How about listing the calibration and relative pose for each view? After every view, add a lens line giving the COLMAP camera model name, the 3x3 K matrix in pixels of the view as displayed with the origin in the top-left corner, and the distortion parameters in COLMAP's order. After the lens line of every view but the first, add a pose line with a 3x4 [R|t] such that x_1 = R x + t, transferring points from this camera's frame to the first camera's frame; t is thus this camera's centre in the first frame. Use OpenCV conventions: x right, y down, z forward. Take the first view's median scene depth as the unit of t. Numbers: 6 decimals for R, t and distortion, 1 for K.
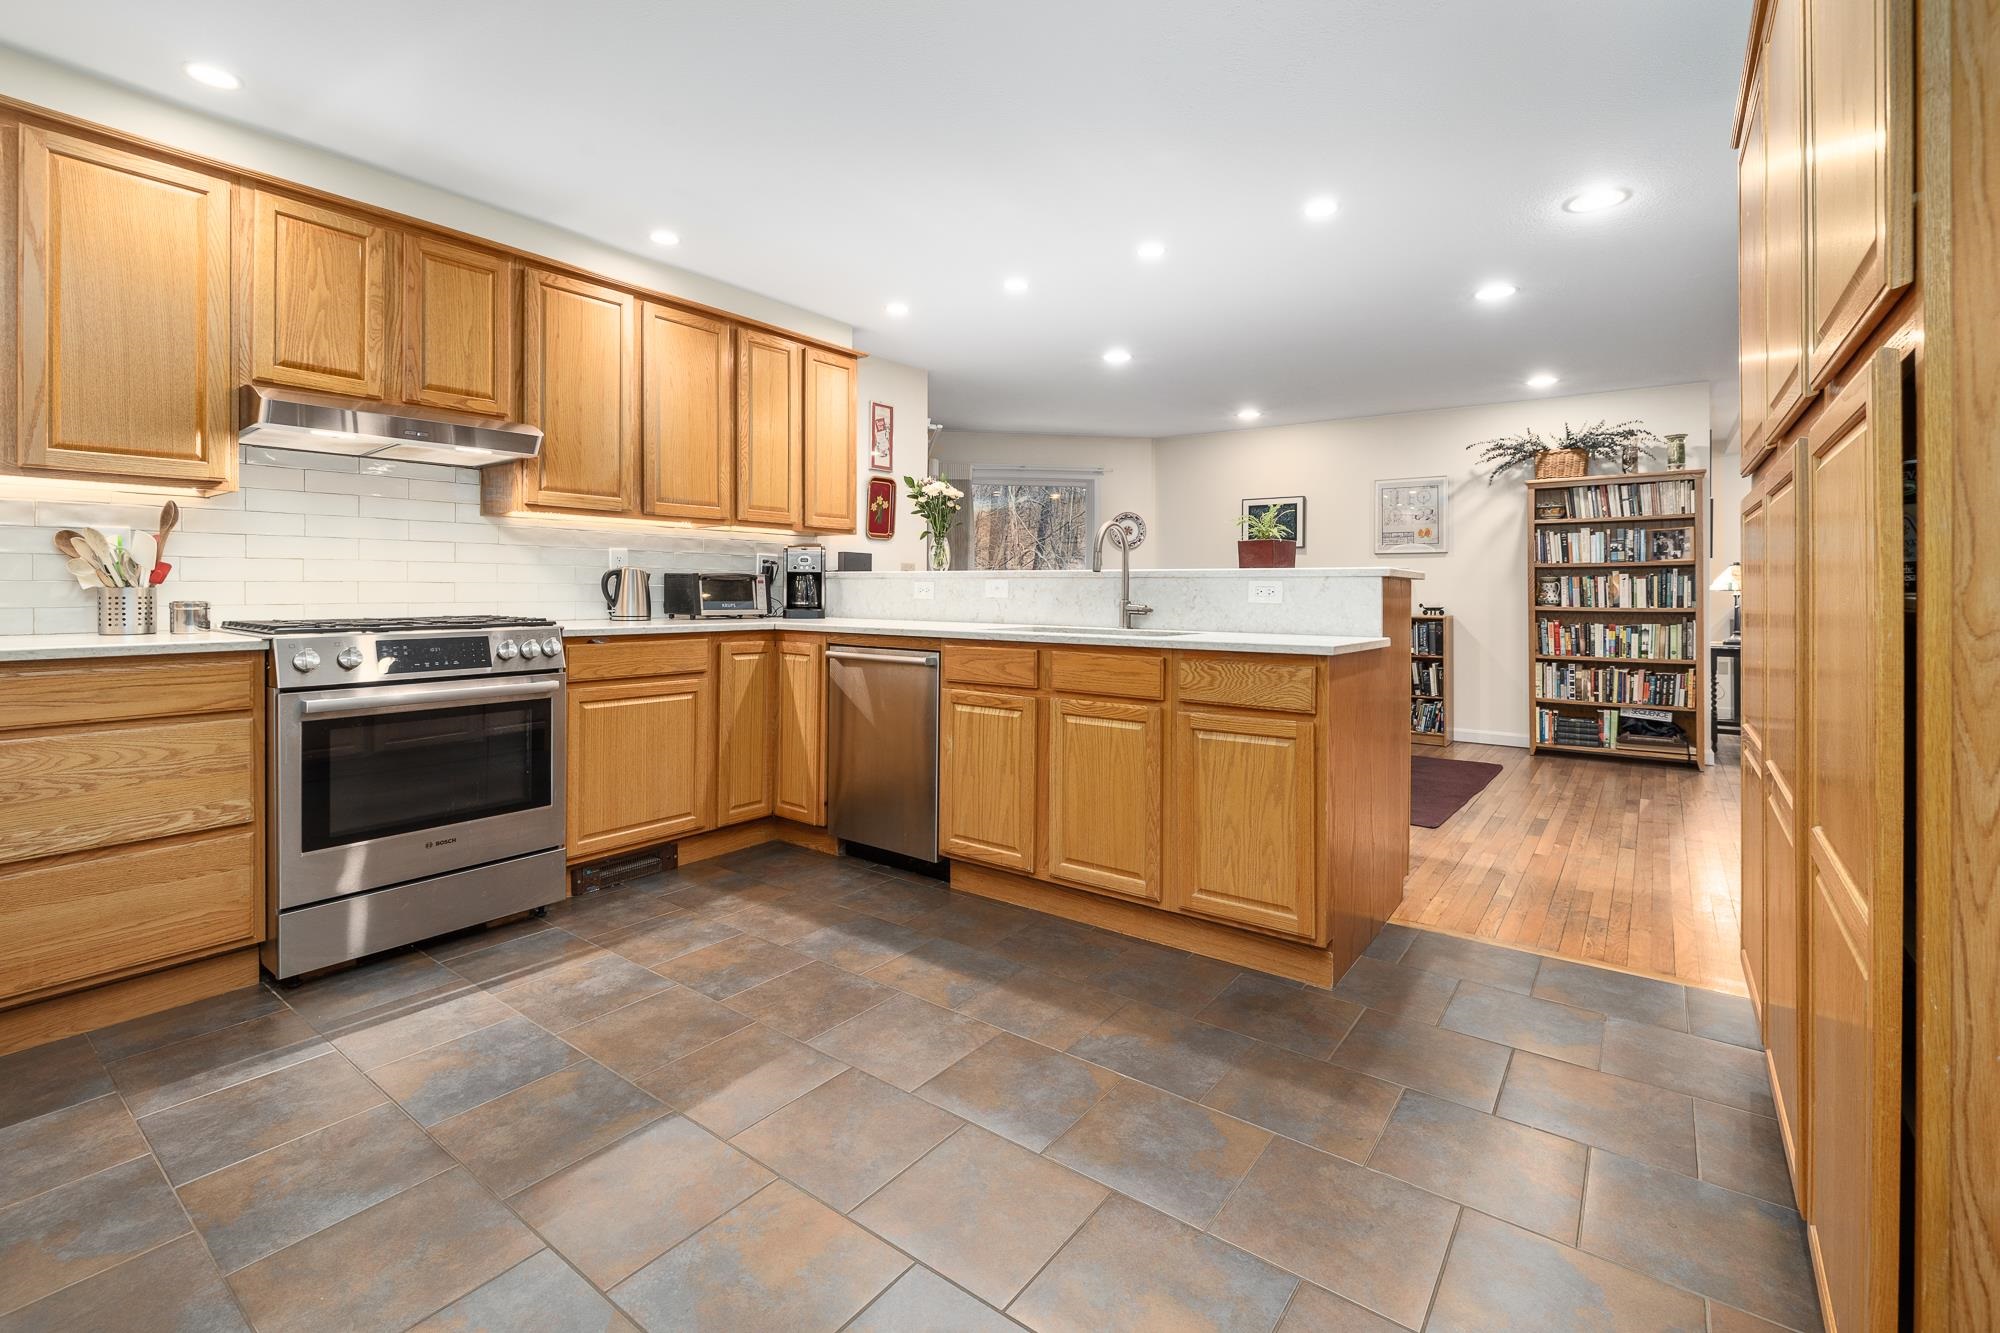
lens RADIAL K [[869.2, 0, 1015.2], [0, 869.2, 582.4], [0, 0, 1]] dist [0.000028, -0.000233]
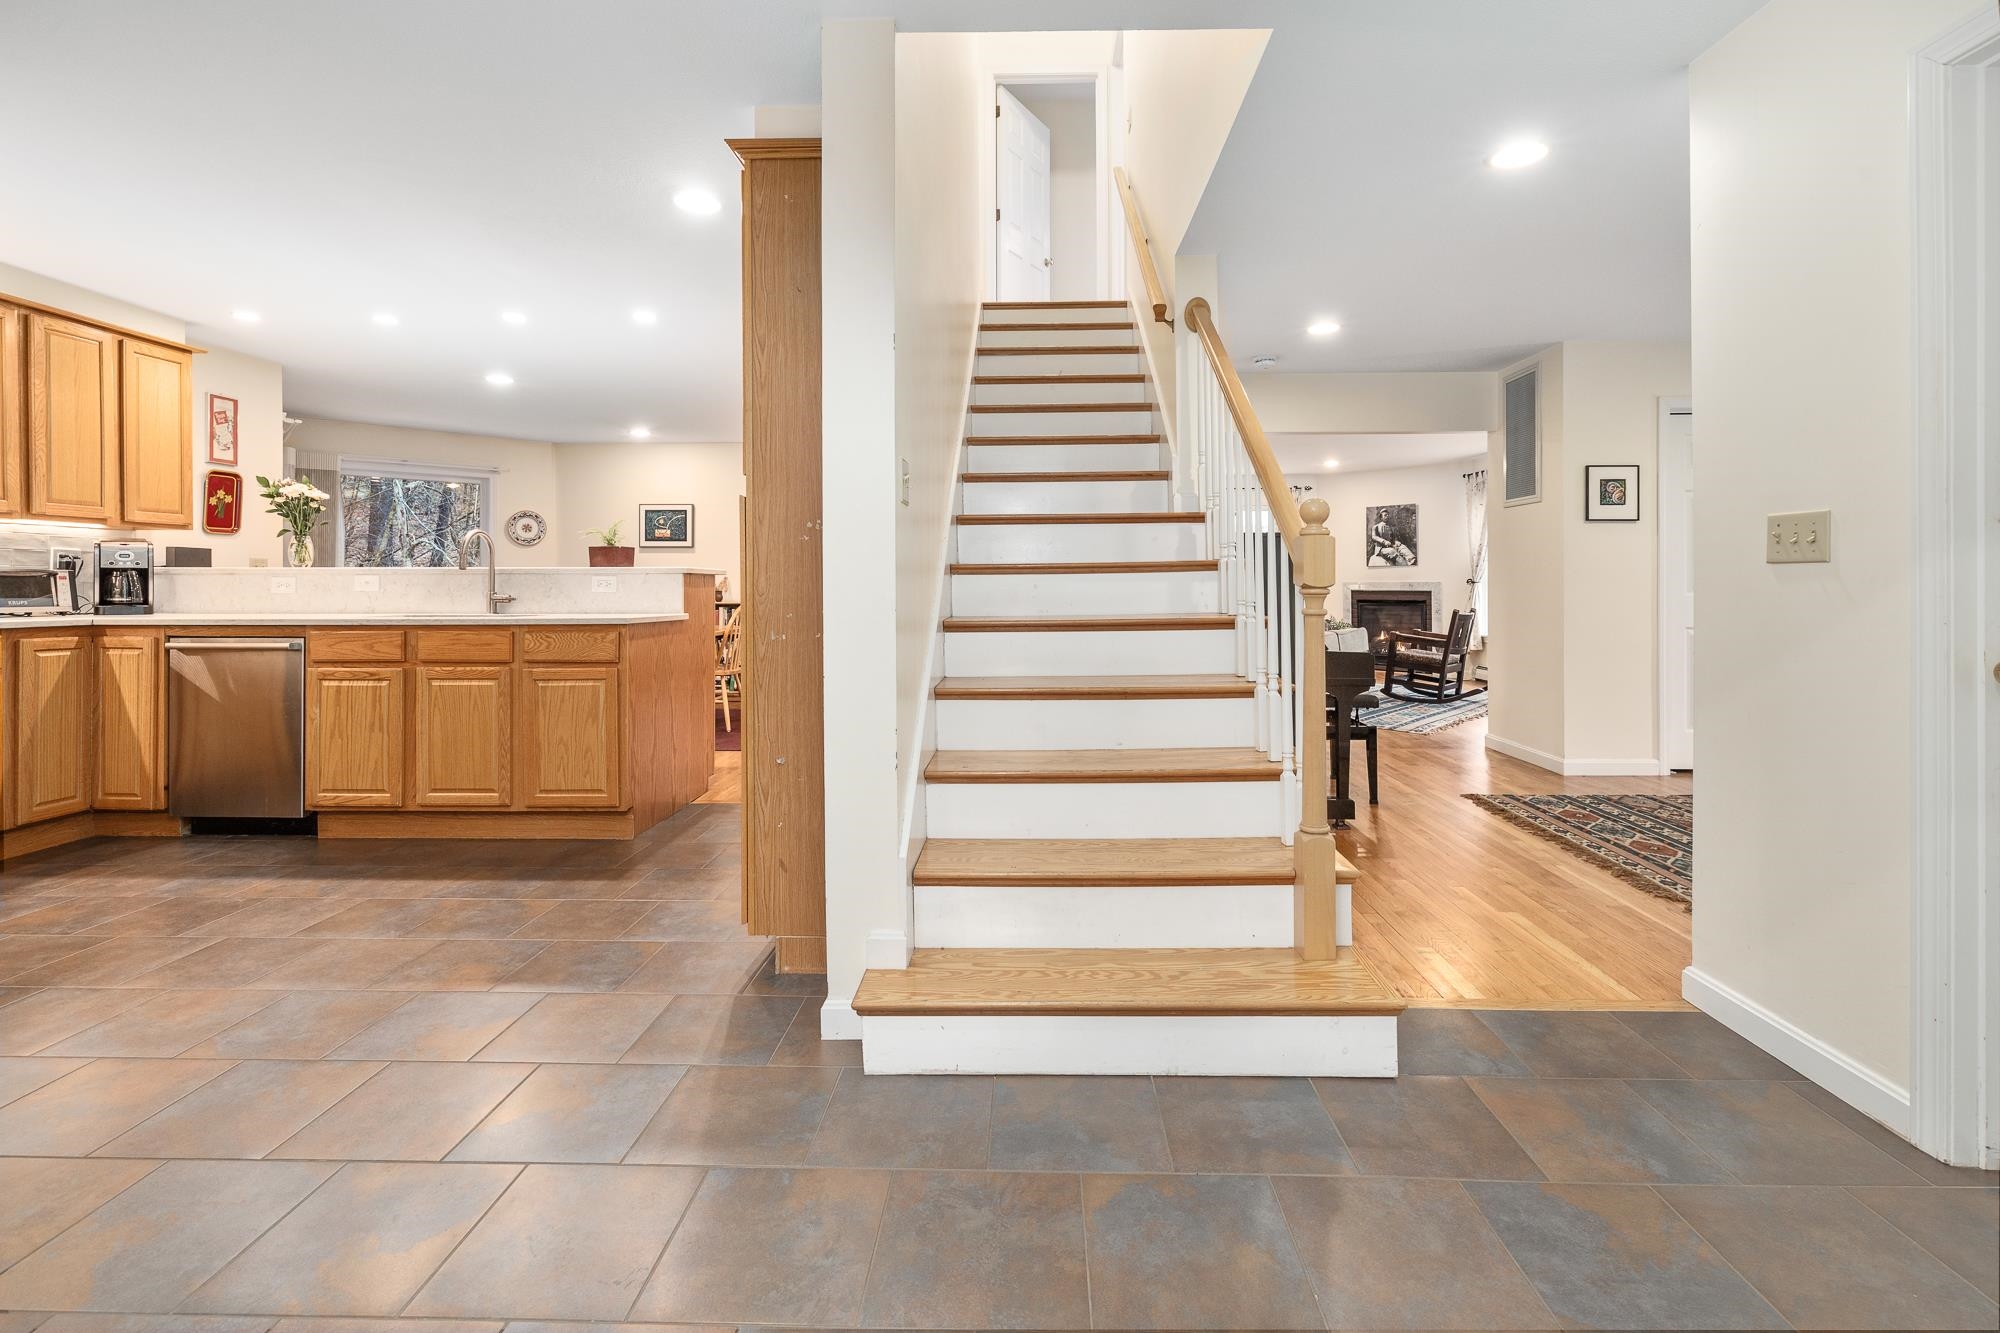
lens RADIAL K [[869.2, 0, 1015.2], [0, 869.2, 582.4], [0, 0, 1]] dist [0.000028, -0.000233]
pose [[0.820301, -0.006026, 0.571901, 0.029526], [0.002123, 0.999970, 0.007493, -0.000746], [-0.571929, -0.004932, 0.820289, -0.511857]]
